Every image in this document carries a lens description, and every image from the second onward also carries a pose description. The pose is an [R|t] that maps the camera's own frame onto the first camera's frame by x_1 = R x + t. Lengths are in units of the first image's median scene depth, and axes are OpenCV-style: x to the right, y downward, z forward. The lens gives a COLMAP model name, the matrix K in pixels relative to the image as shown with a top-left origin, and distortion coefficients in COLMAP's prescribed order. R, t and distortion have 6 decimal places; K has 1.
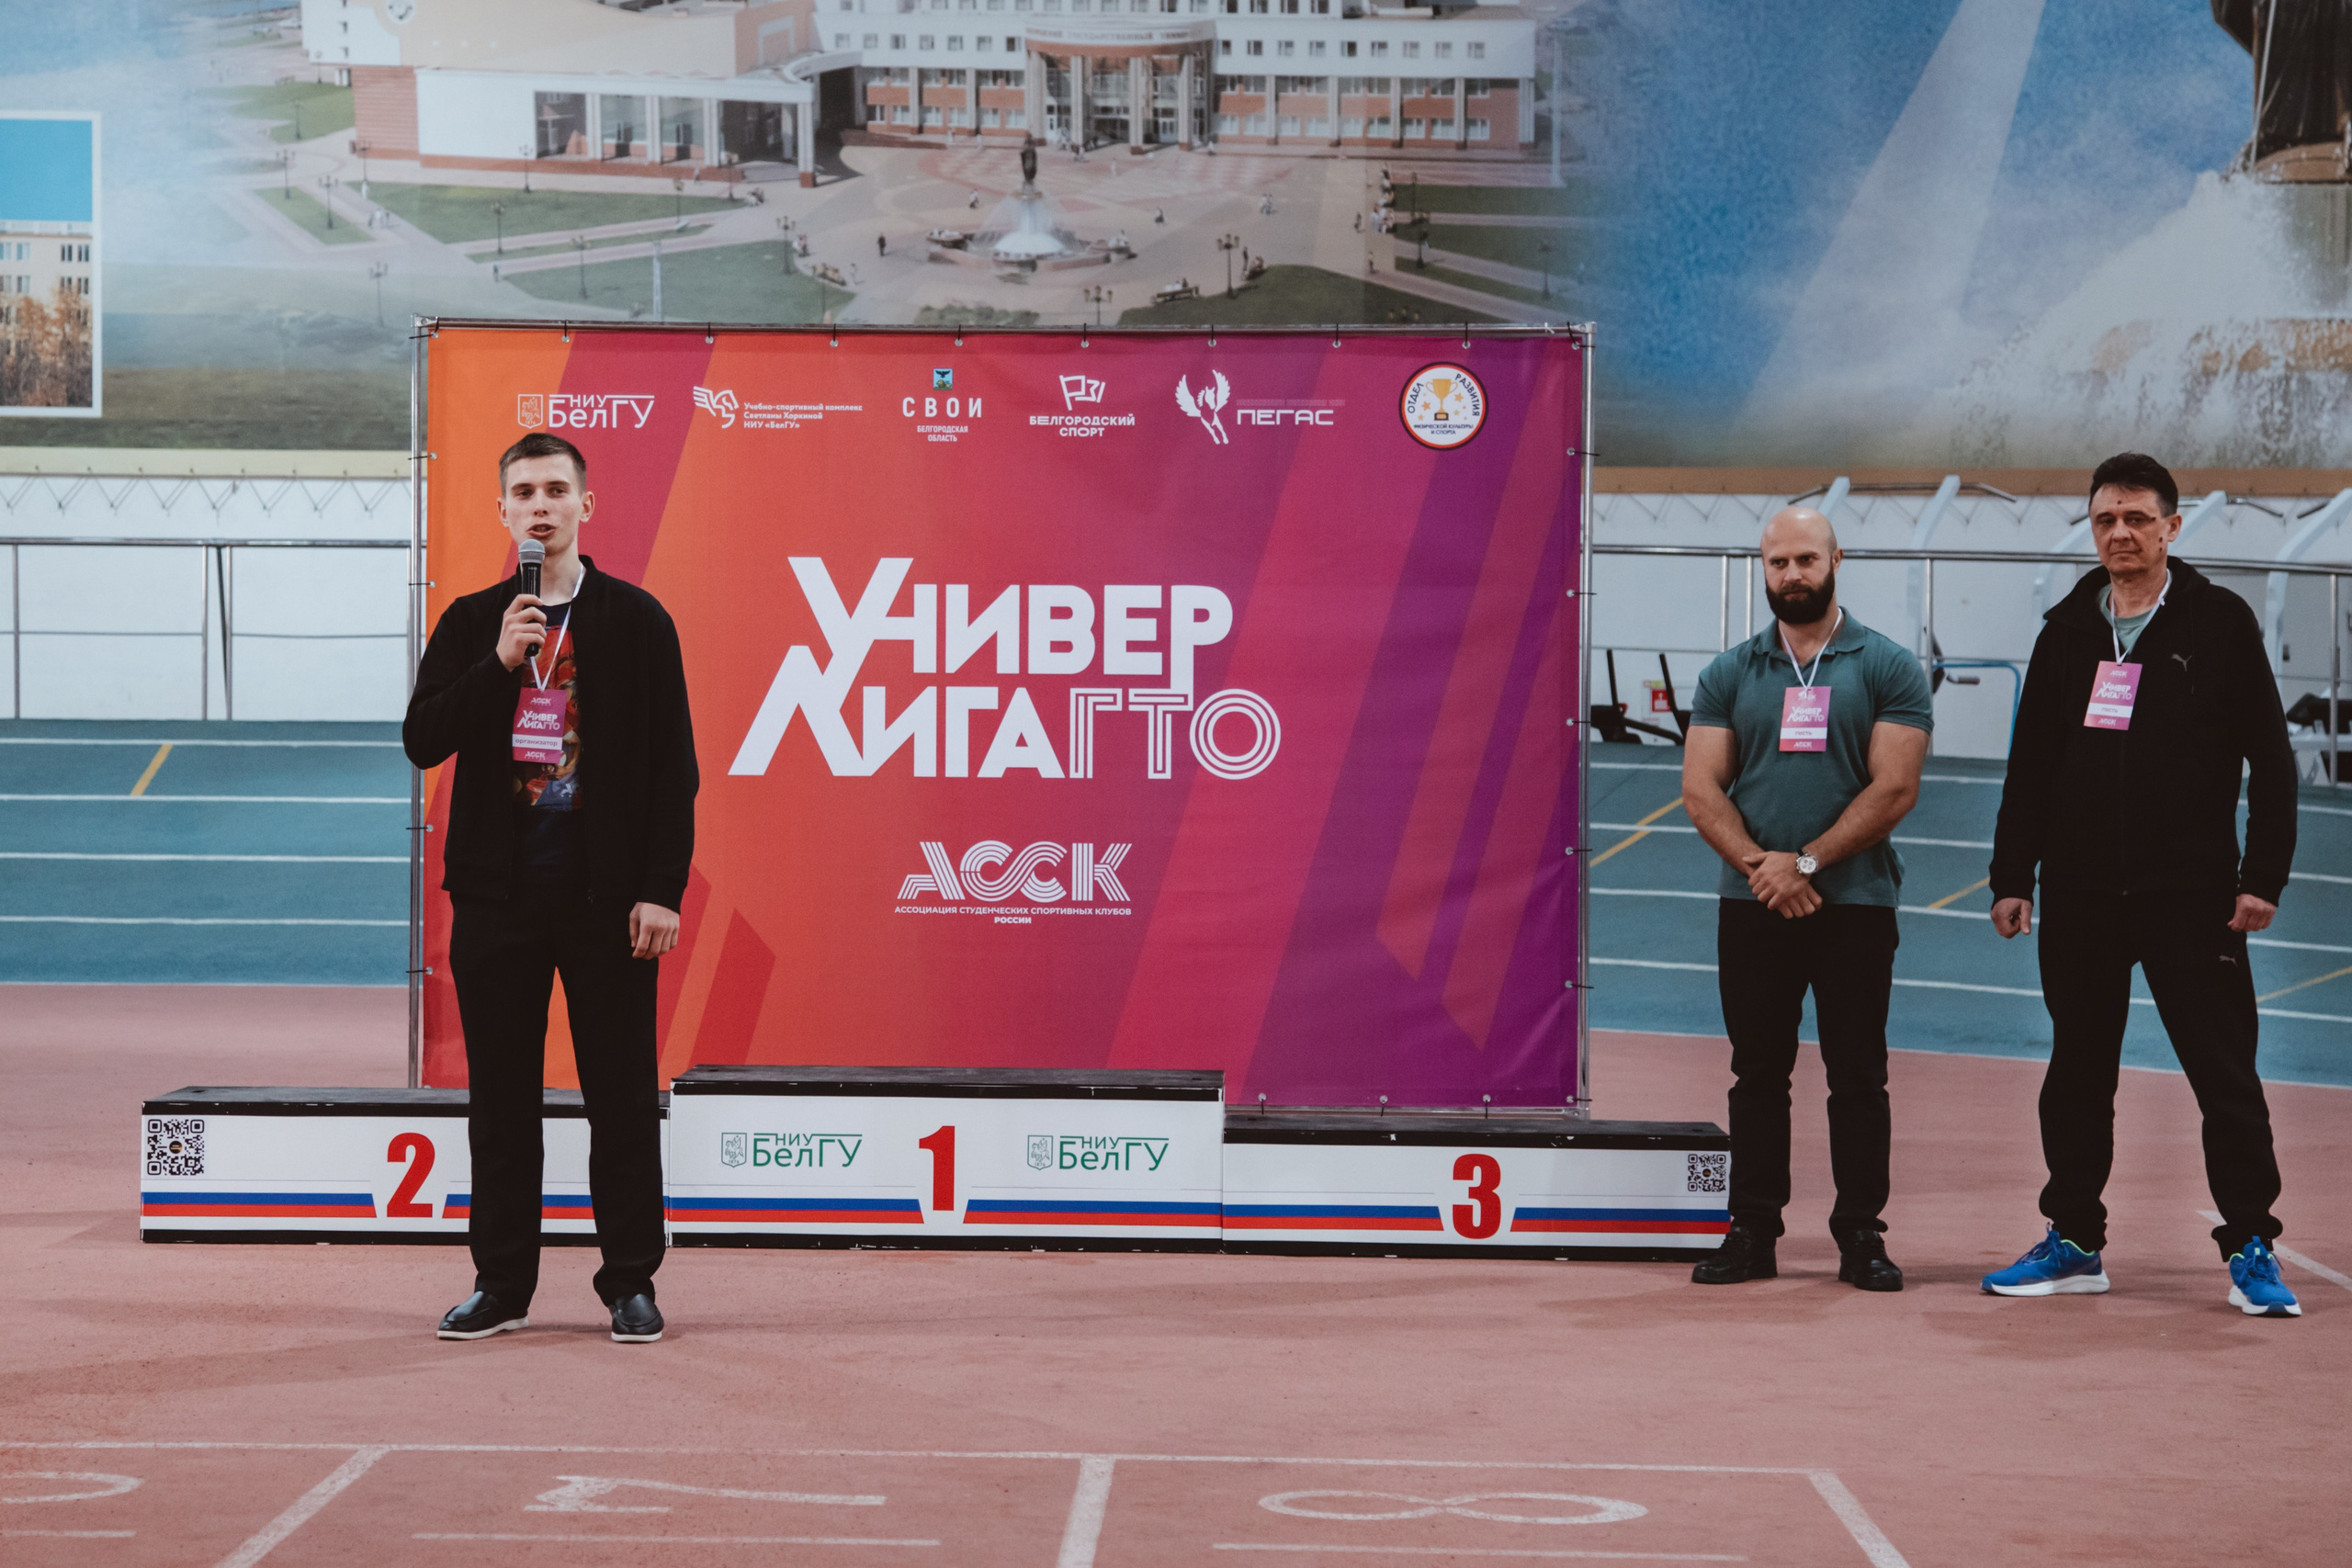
lens RADIAL K [[4699.2, 0, 925.6], [0, 4699.2, 809.7], [0, 0, 1]] dist [0.152131, 0.193941]
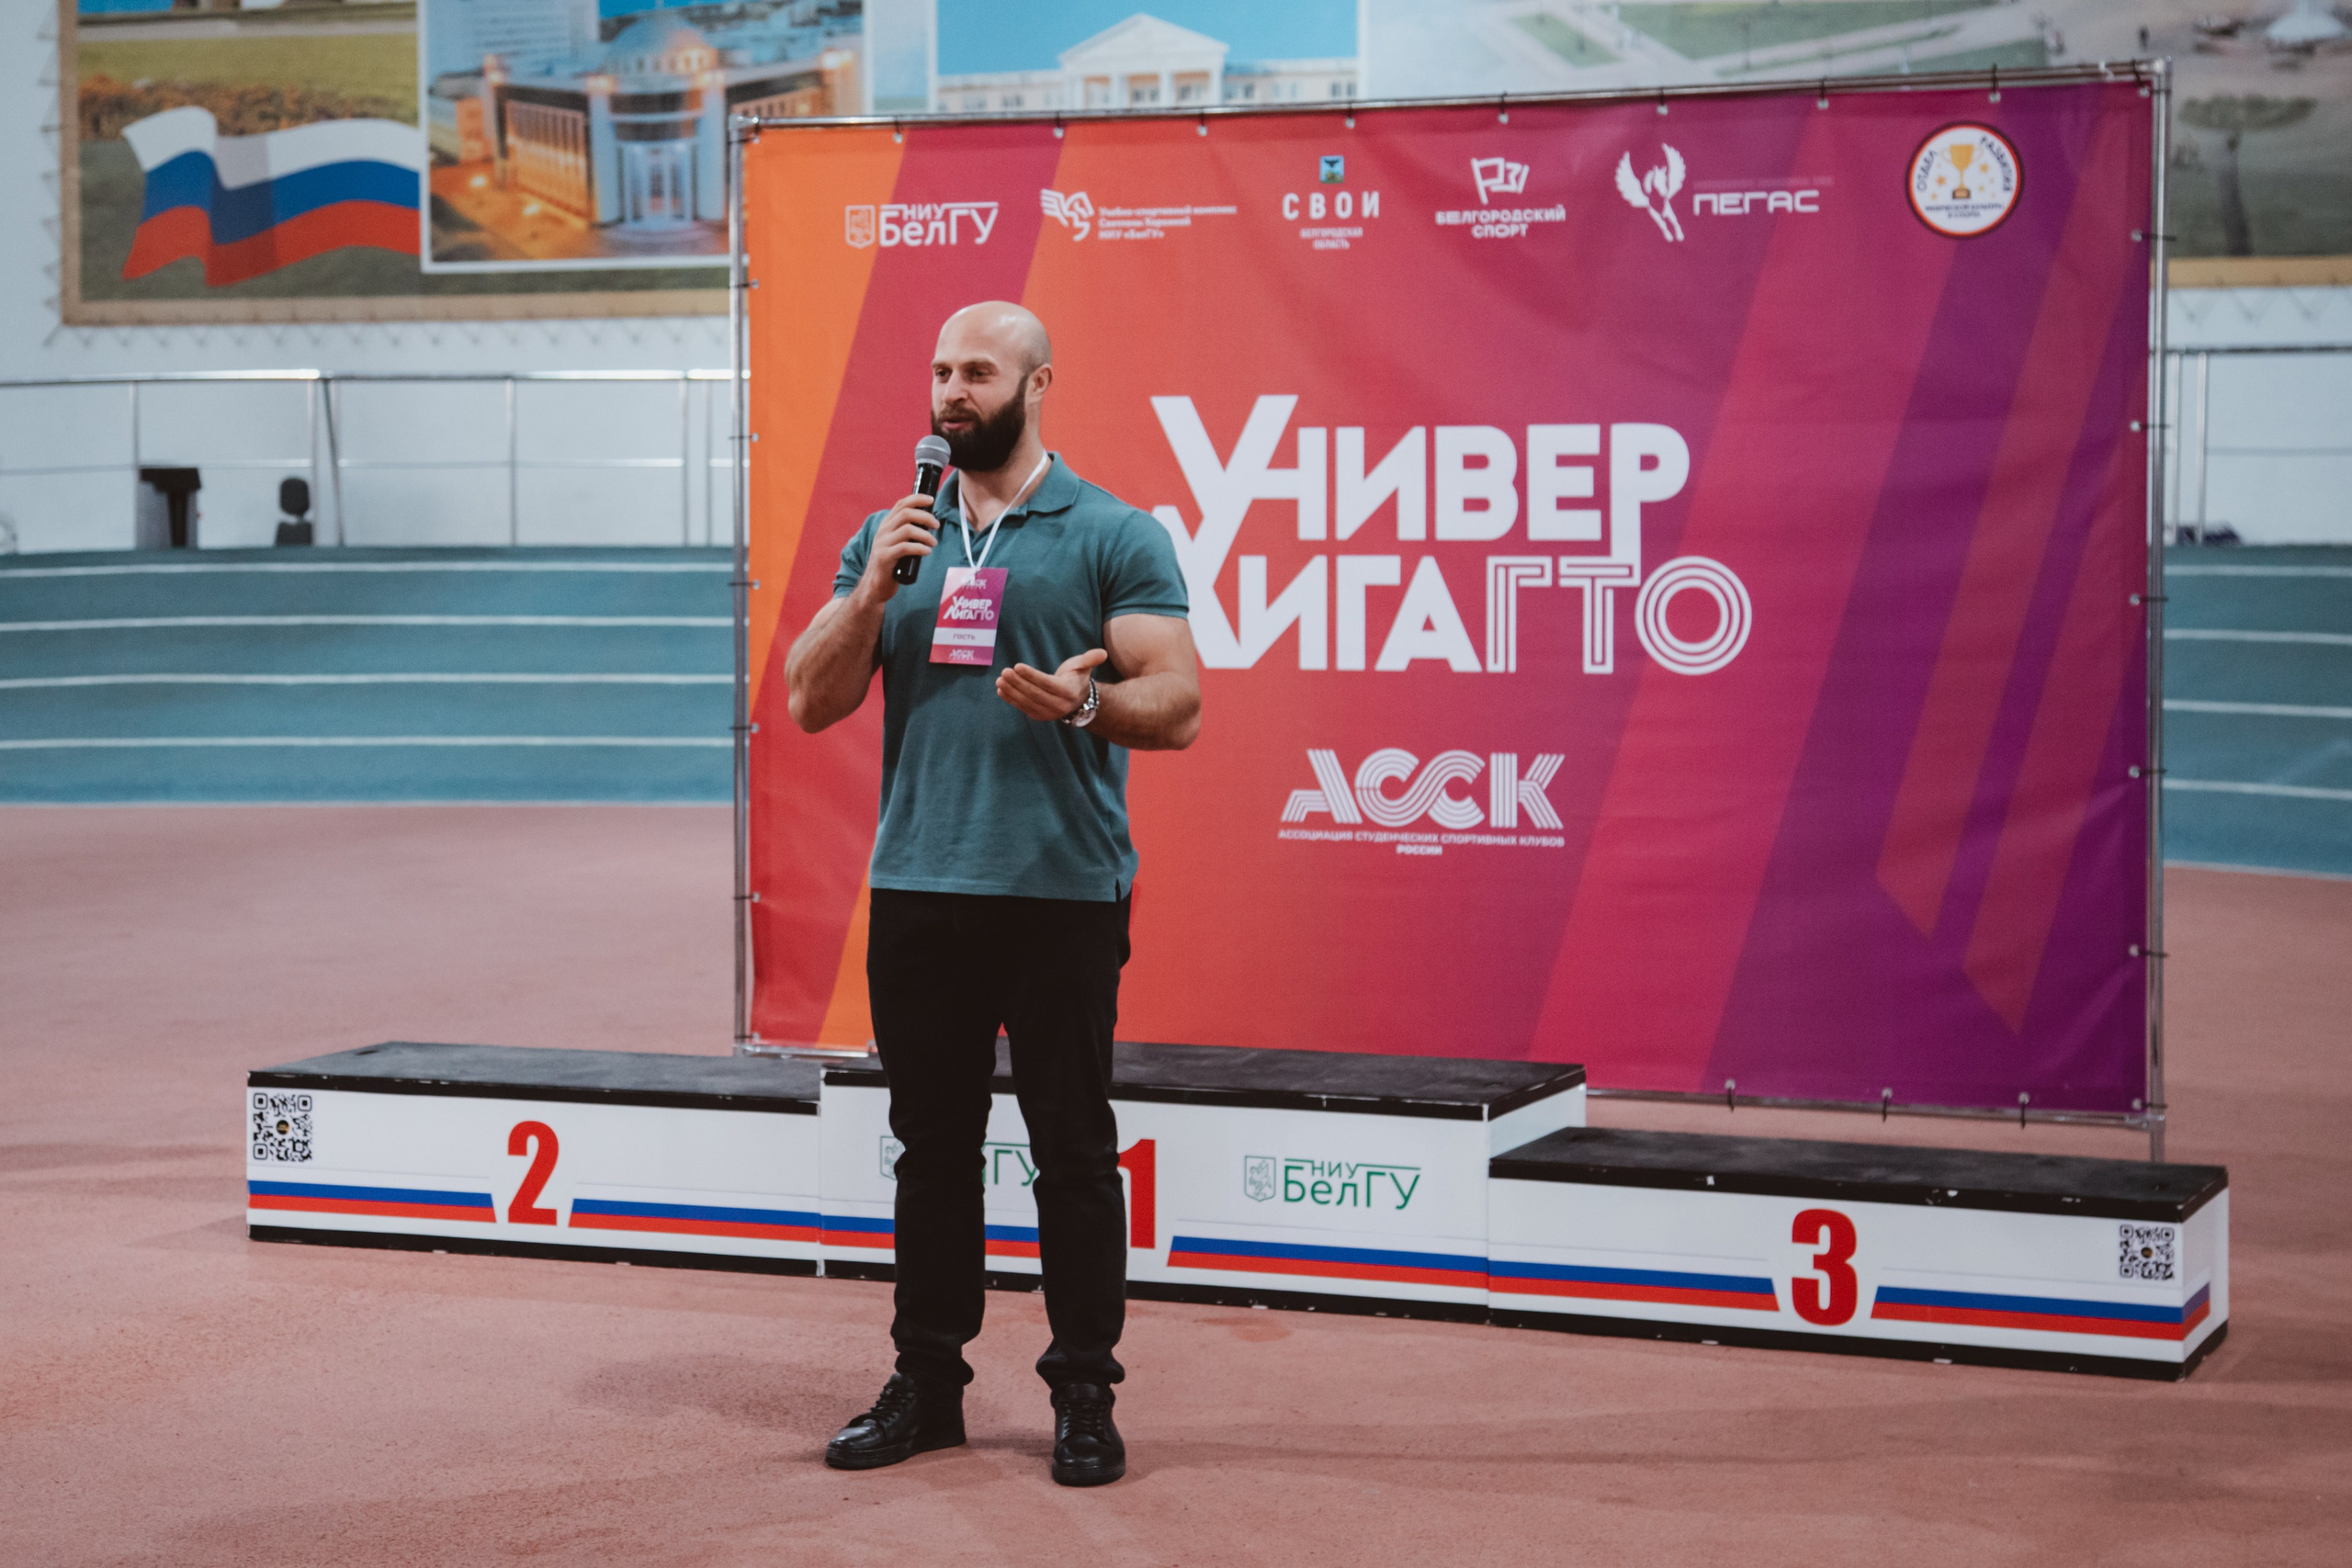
lens RADIAL K [[4243.7, 0, 1093.1], [0, 4243.7, 691.9], [0, 0, 1]] dist [0.148817, 0.059122]
pose [[0.948422, 0.004120, -0.316984, 0.194218], [0.002822, 0.999766, 0.021436, -0.018756], [0.316998, -0.021225, 0.948189, 0.303178]]
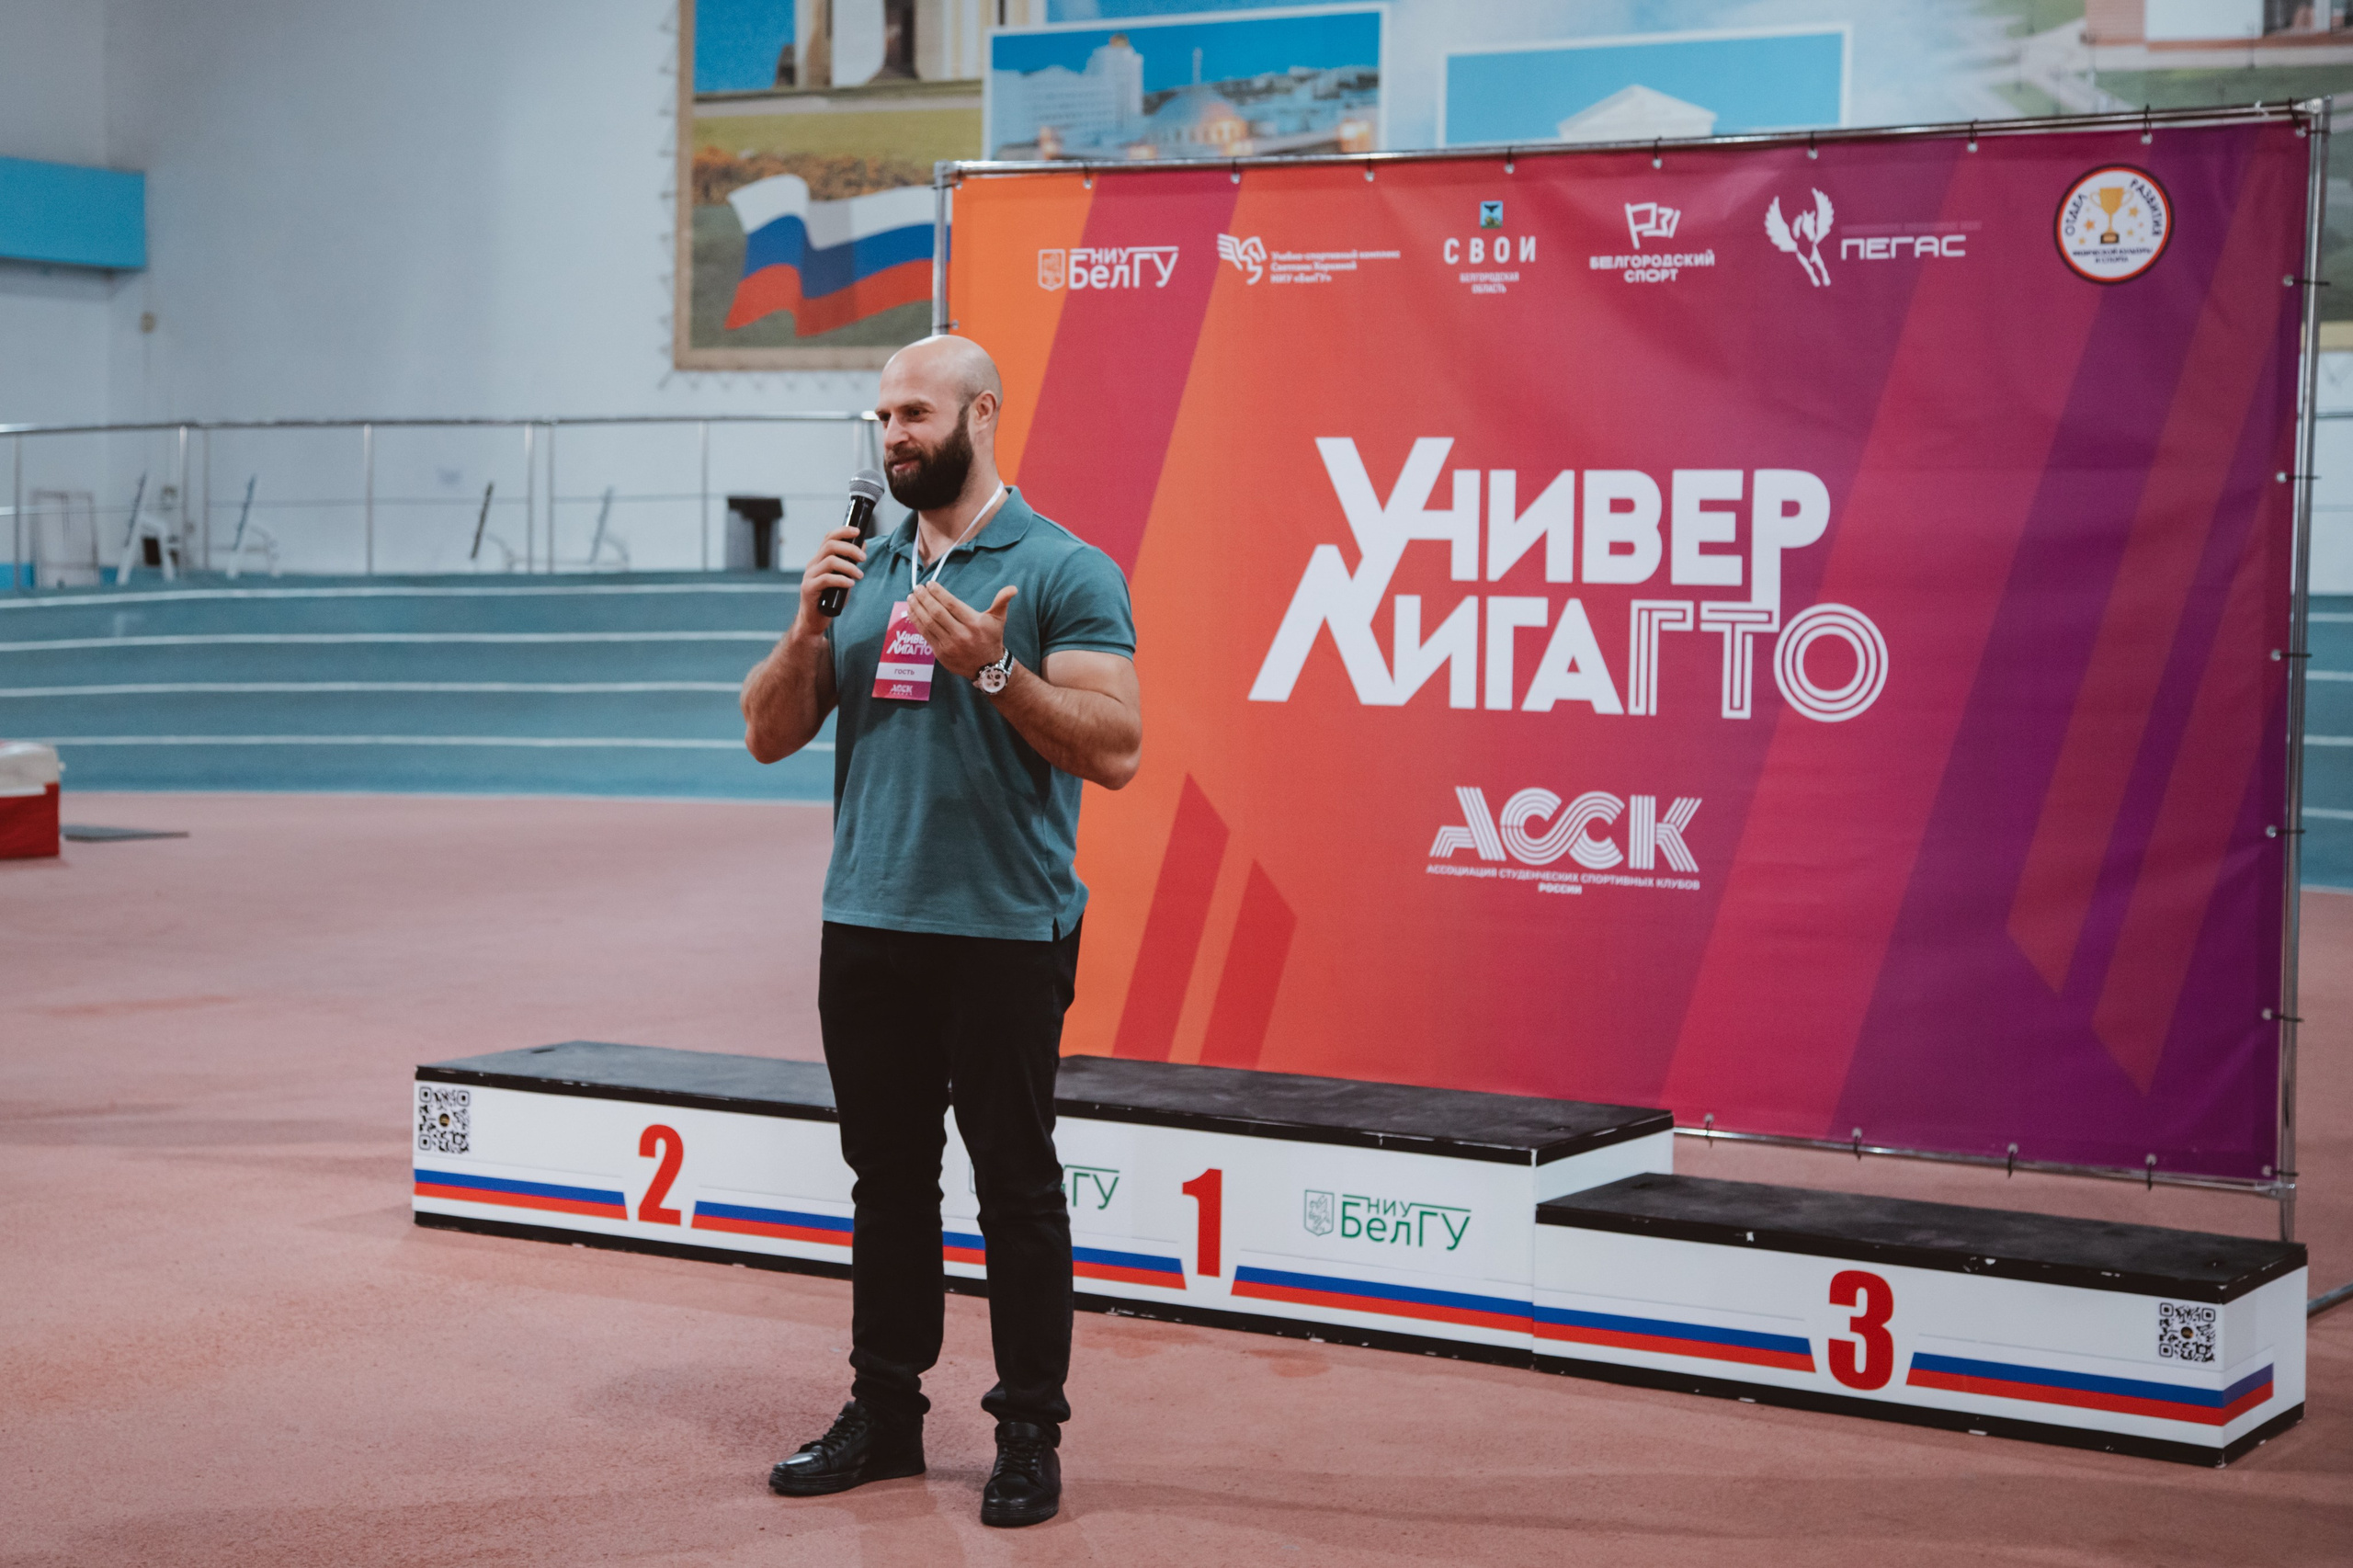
lens RADIAL K [[3826.1, 0, 1120.6], [0, 3826.1, 767.6], [0, 0, 1]] dist [0.171299, 0.076073]
pose [[0.893098, 0.032089, -0.448715, 0.245905], [-0.017007, 0.999148, 0.037603, -0.020628], [0.449540, -0.025952, 0.892883, 0.381537]]
